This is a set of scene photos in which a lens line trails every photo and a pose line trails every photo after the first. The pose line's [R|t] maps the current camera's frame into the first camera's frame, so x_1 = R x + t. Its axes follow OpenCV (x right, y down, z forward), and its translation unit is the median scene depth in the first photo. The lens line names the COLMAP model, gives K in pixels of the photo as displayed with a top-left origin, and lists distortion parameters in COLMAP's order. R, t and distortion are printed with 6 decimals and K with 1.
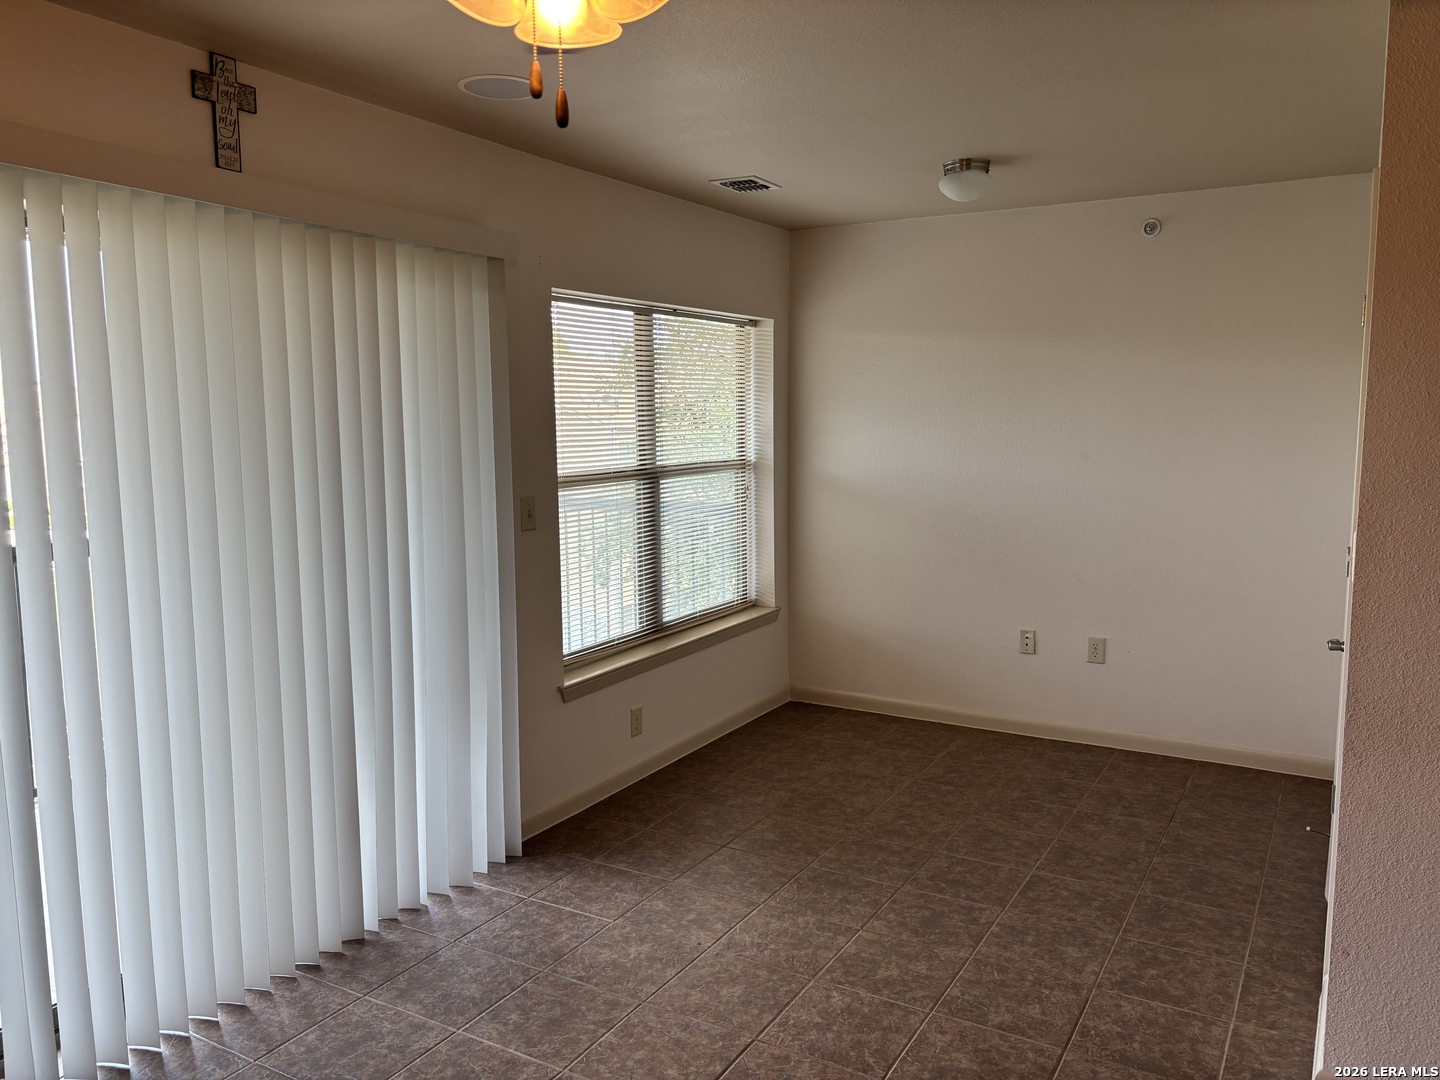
lens RADIAL K [[1092.0, 0, 712.8], [0, 1092.0, 552.9], [0, 0, 1]] dist [0.060057, -0.070697]
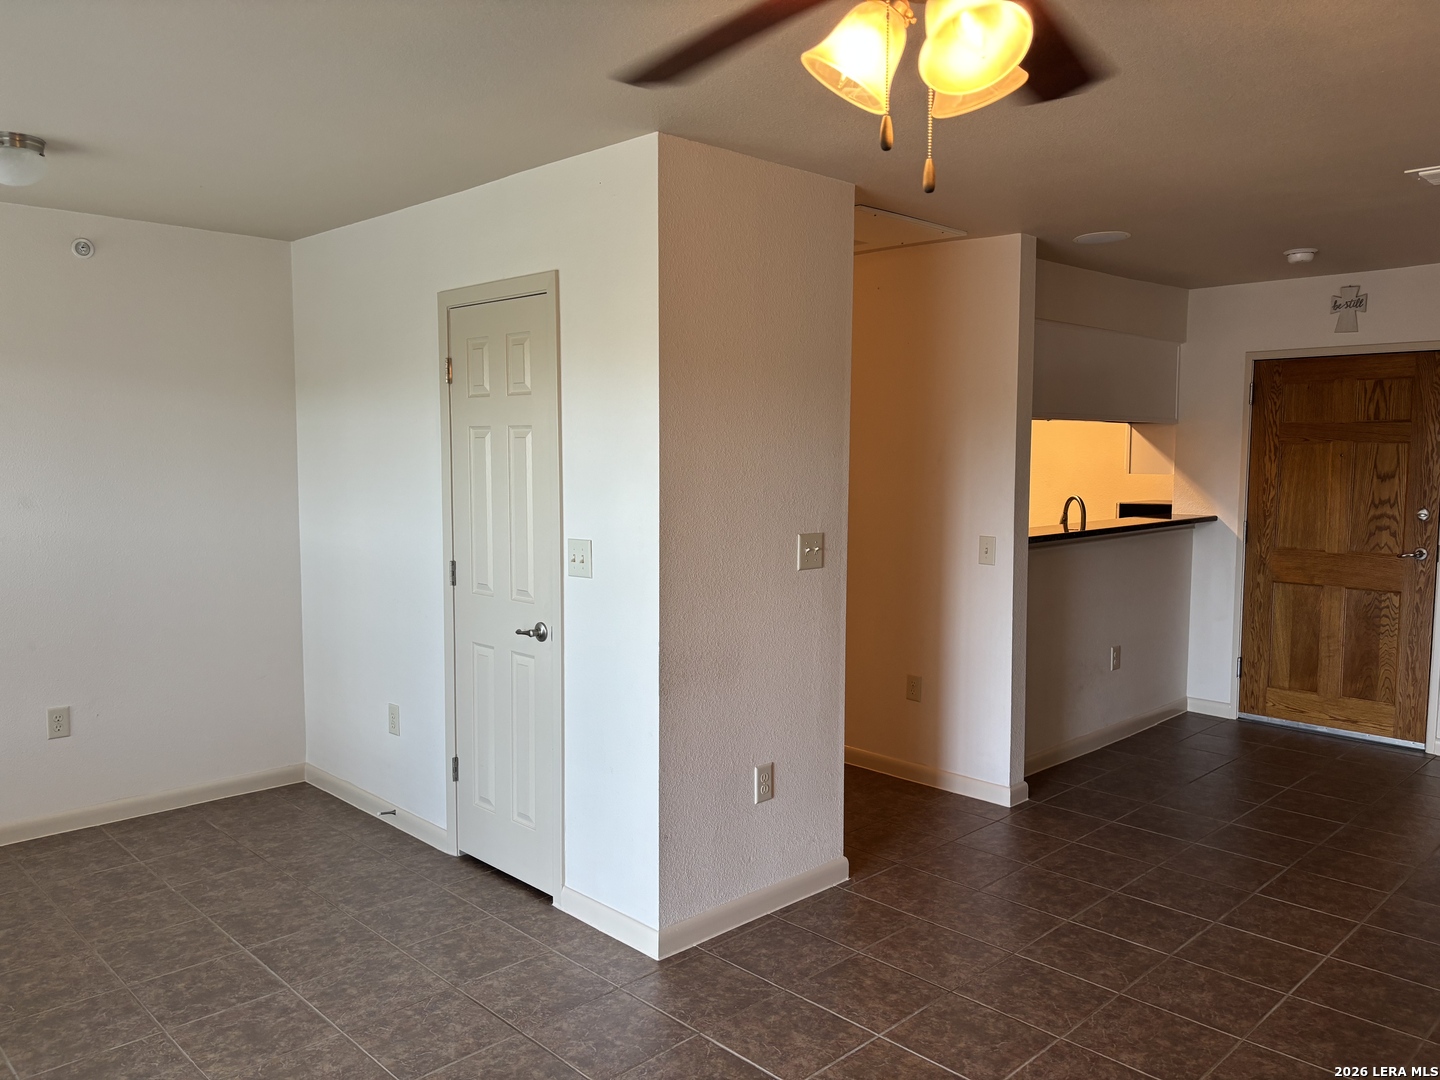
lens RADIAL K [[1092.0, 0, 731.3], [0, 1092.0, 550.4], [0, 0, 1]] dist [0.060057, -0.070697]
pose [[0.252387, -0.081816, 0.964161, -0.440273], [0.117954, 0.991589, 0.053267, -0.038088], [-0.960410, 0.100283, 0.259915, 0.323484]]
